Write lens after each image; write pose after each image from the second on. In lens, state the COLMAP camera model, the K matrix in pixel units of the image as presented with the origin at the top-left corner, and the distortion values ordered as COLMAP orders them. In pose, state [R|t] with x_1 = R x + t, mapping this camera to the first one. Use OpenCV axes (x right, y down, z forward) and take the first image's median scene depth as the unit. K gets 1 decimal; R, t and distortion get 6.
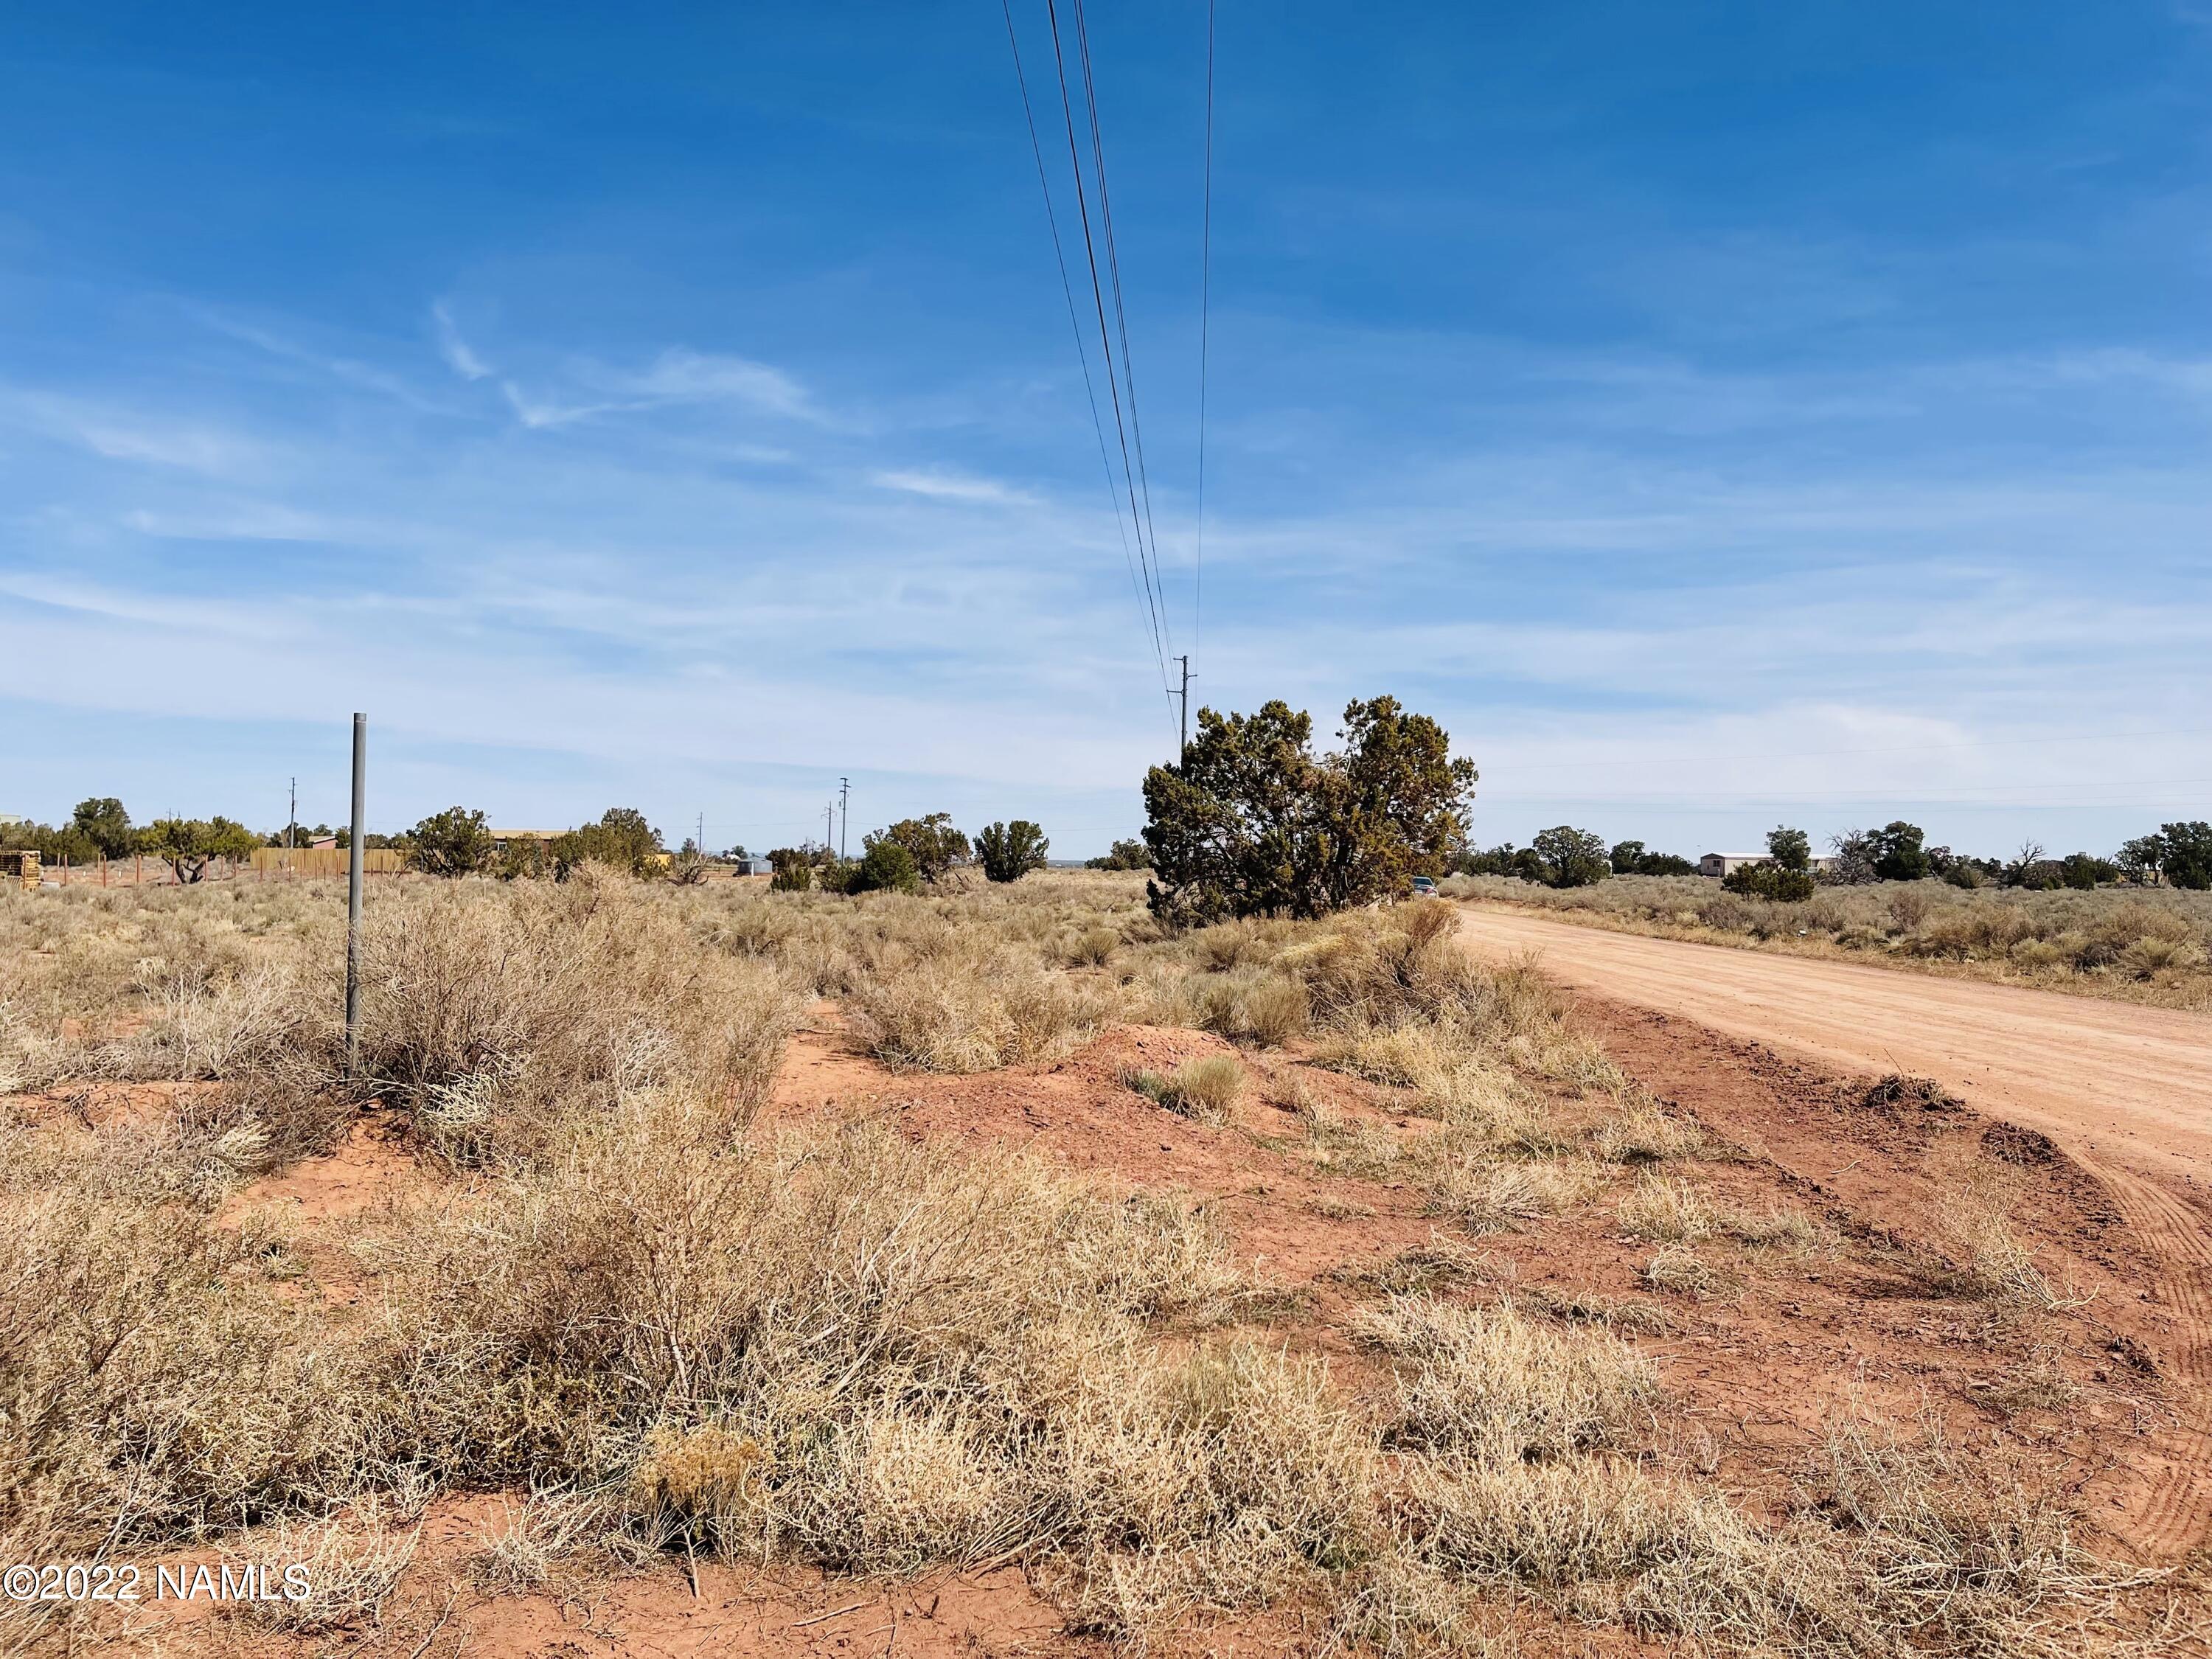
lens RADIAL K [[1744.6, 0, 1161.1], [0, 1744.6, 808.2], [0, 0, 1]] dist [0.060769, -0.098348]
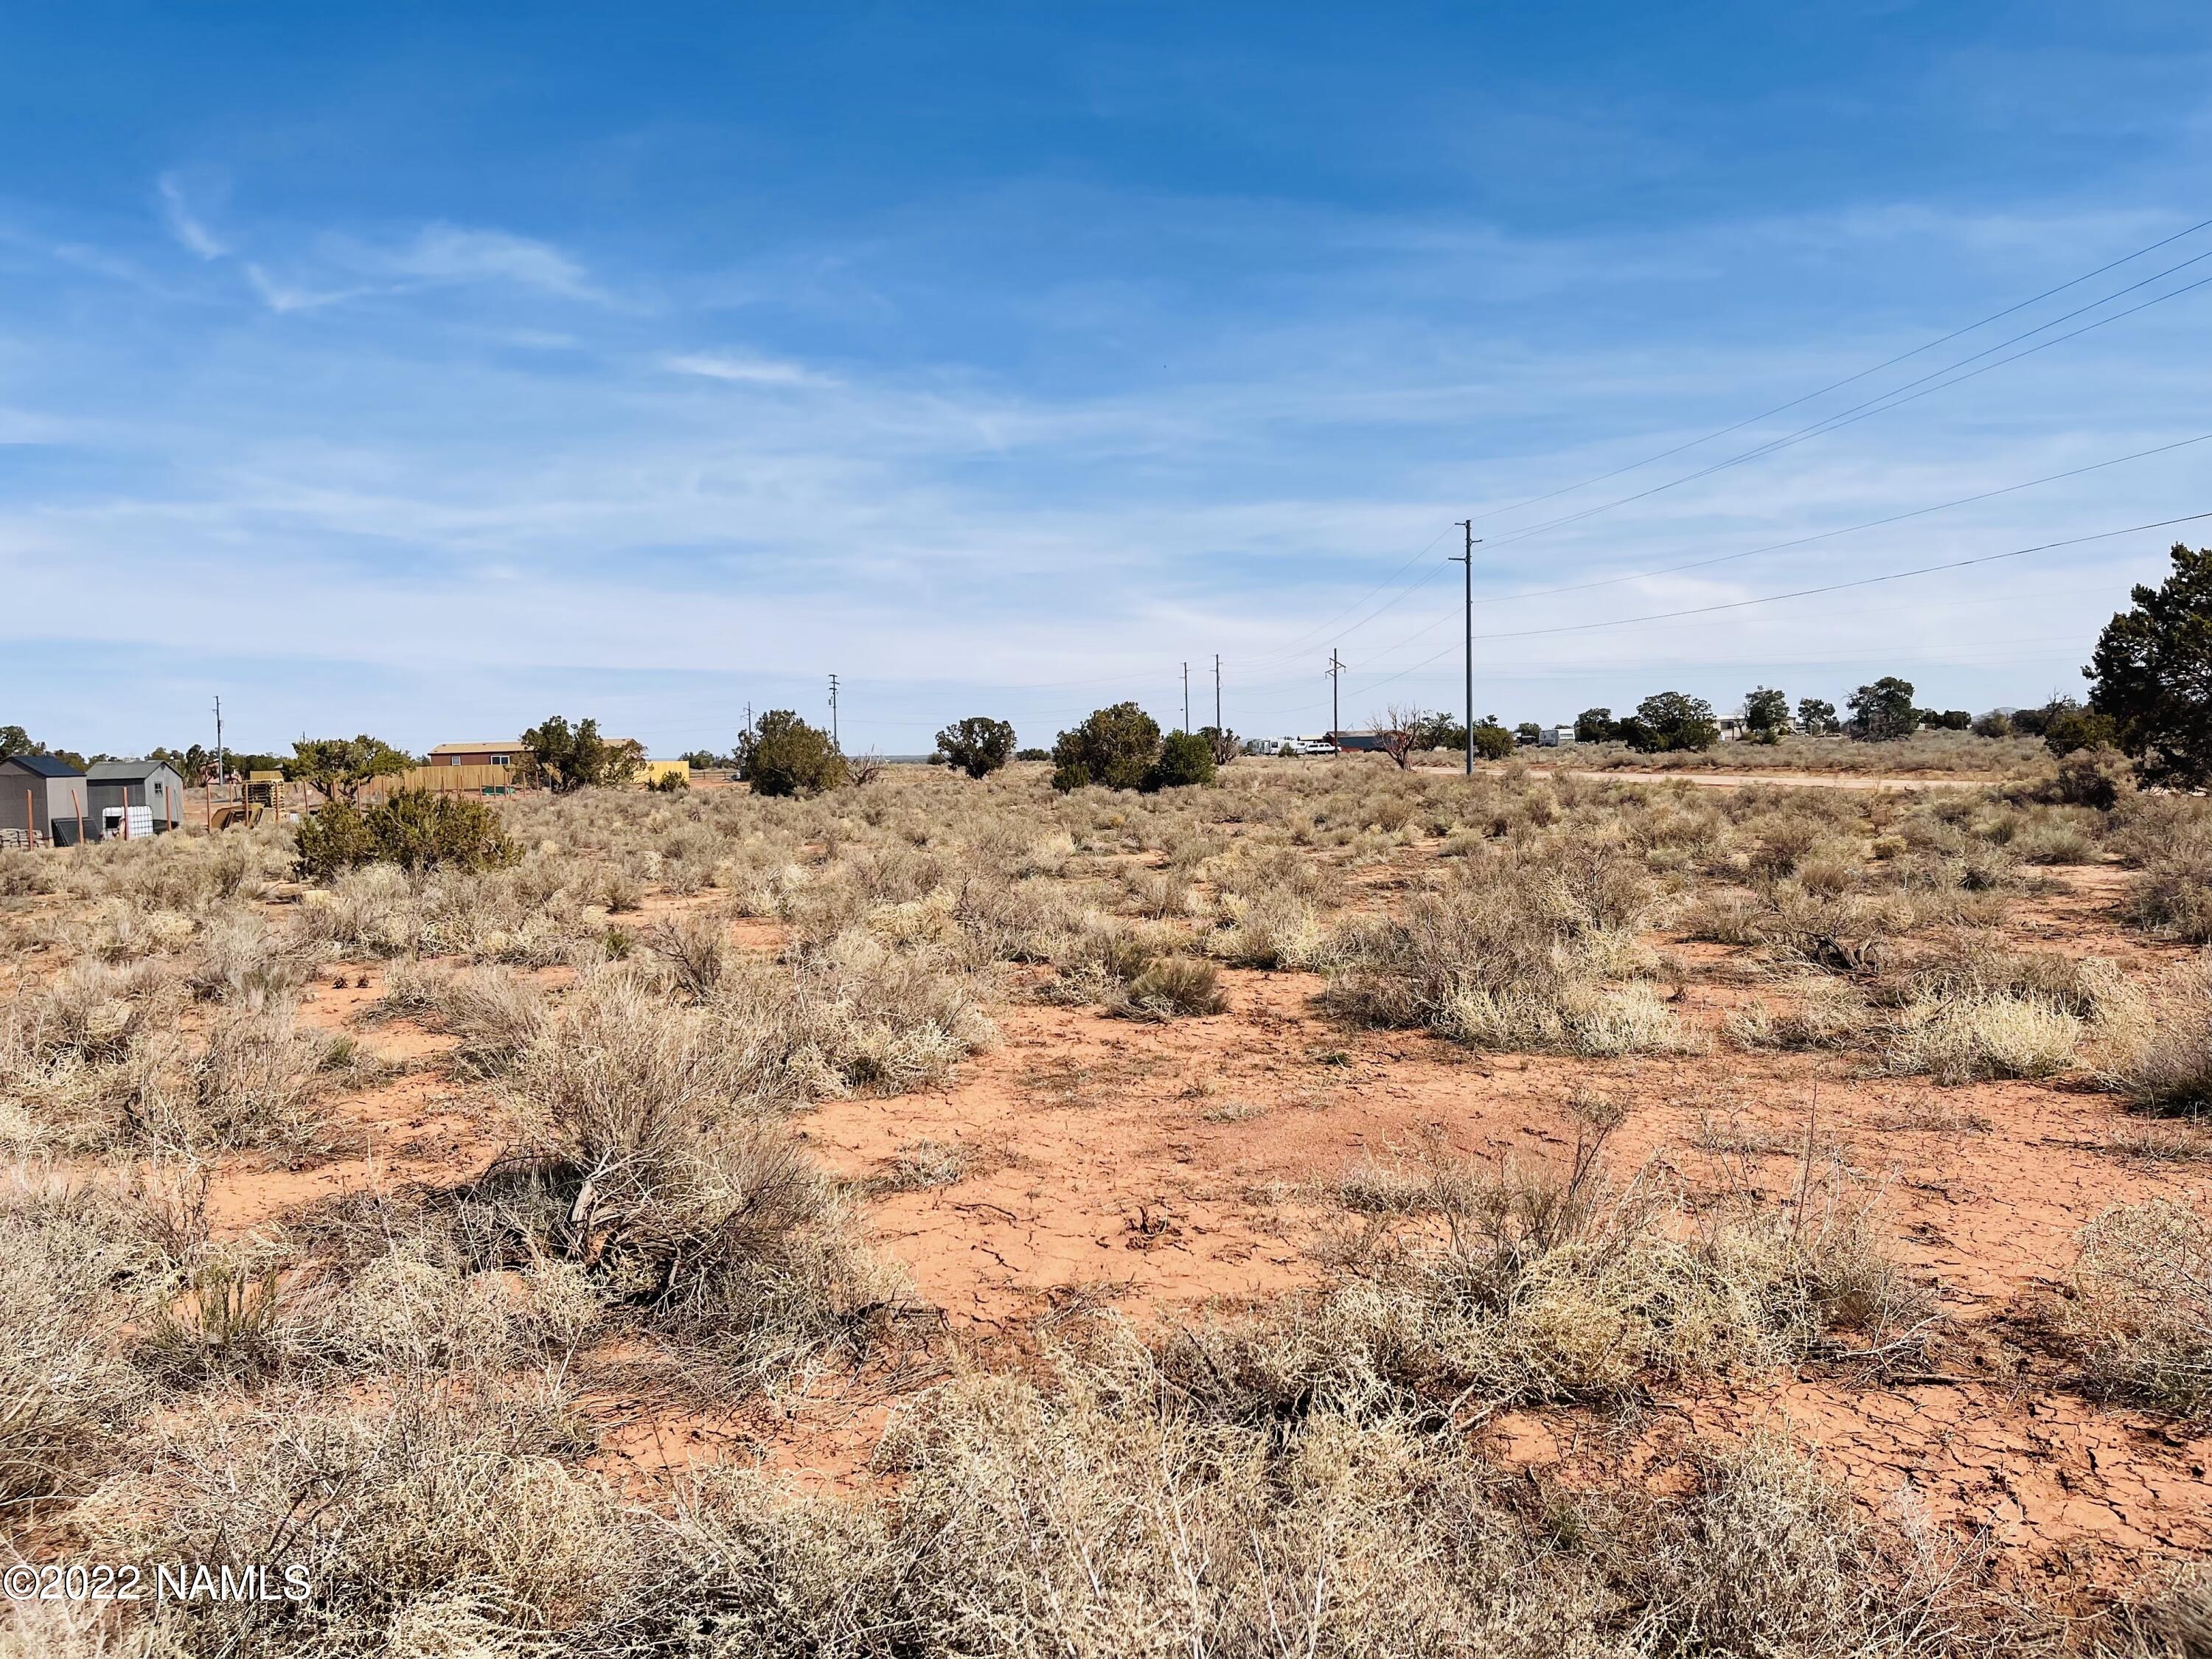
lens RADIAL K [[1744.6, 0, 1043.6], [0, 1744.6, 843.1], [0, 0, 1]] dist [0.060769, -0.098348]
pose [[0.994003, -0.047344, 0.098574, -0.887214], [0.039138, 0.995732, 0.083580, -0.005372], [-0.102110, -0.079221, 0.991614, 0.210011]]
